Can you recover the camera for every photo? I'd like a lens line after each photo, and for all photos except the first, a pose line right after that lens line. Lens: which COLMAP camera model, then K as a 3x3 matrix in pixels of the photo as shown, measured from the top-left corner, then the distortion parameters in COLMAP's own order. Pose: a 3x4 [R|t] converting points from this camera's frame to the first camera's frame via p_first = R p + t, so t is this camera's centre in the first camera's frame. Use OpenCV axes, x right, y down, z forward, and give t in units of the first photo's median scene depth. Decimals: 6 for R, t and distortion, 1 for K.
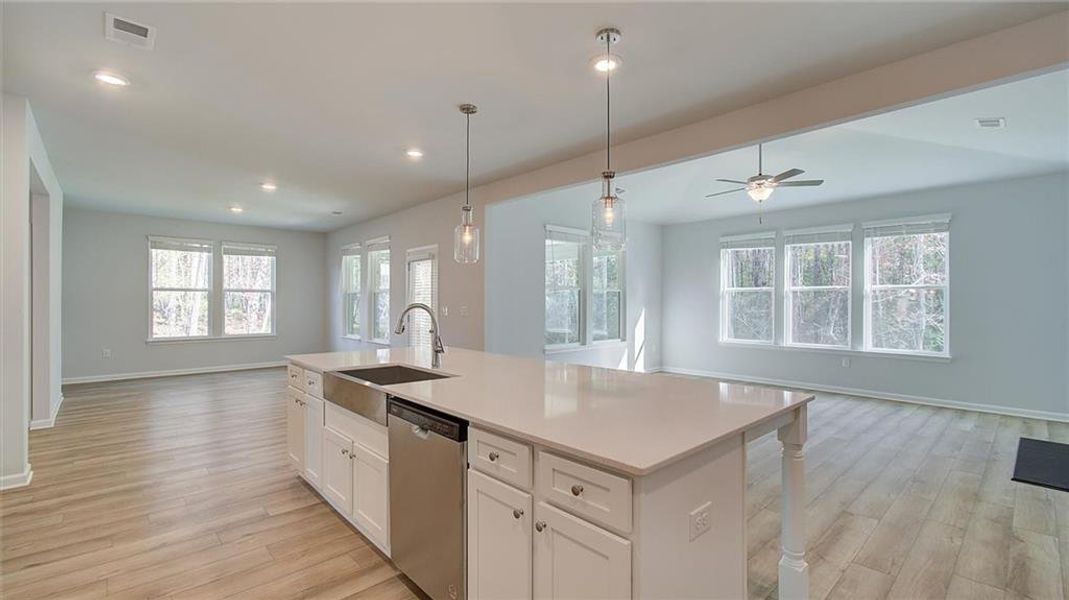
lens RADIAL K [[468.0, 0, 539.3], [0, 468.0, 302.5], [0, 0, 1]] dist [0.000160, -0.000232]
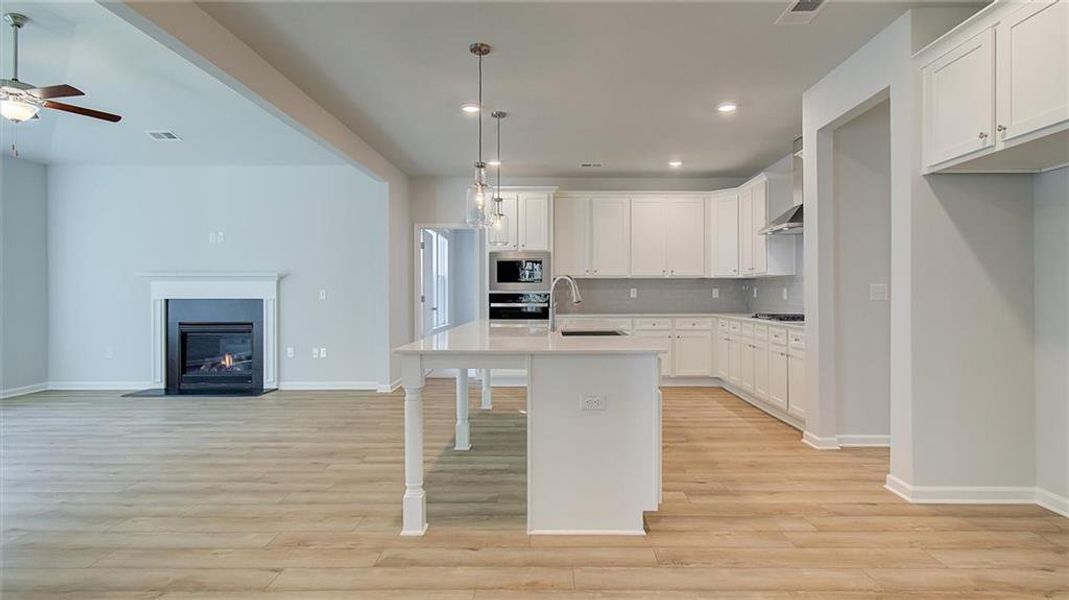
lens RADIAL K [[548.2, 0, 546.3], [0, 548.2, 285.8], [0, 0, 1]] dist [0.004347, 0.006400]
pose [[-0.721452, 0.010095, 0.692391, -0.420184], [0.000478, 0.999901, -0.014081, 0.017571], [-0.692464, -0.009828, -0.721385, 0.740817]]
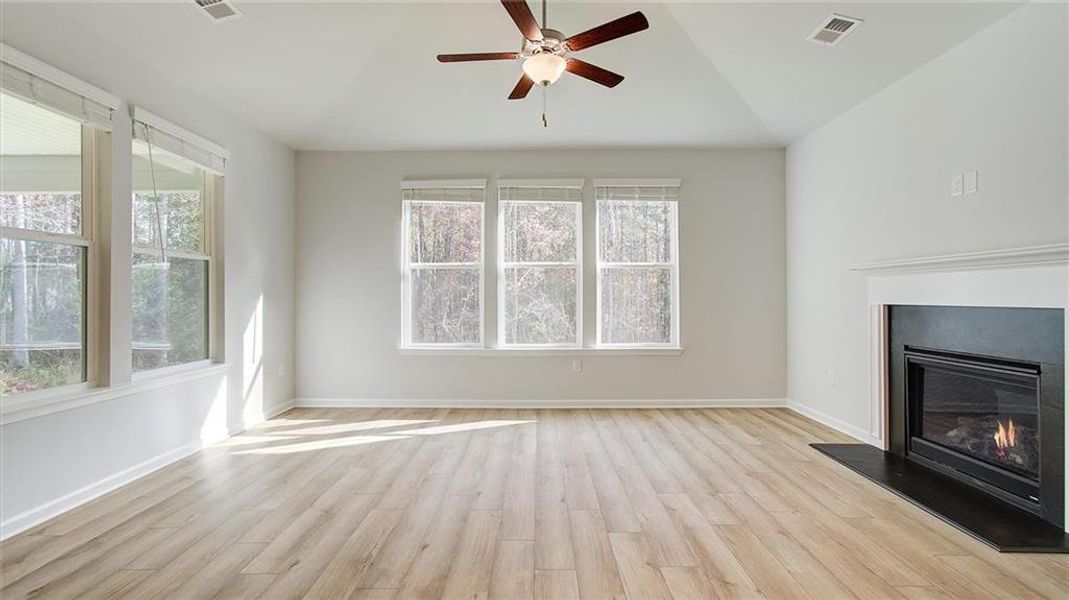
lens RADIAL K [[468.0, 0, 532.0], [0, 468.0, 296.8], [0, 0, 1]] dist [0.000160, -0.000232]
pose [[0.690429, -0.002731, 0.723395, 0.058976], [0.004282, 0.999991, -0.000312, 0.016673], [-0.723387, 0.003313, 0.690435, 0.461758]]
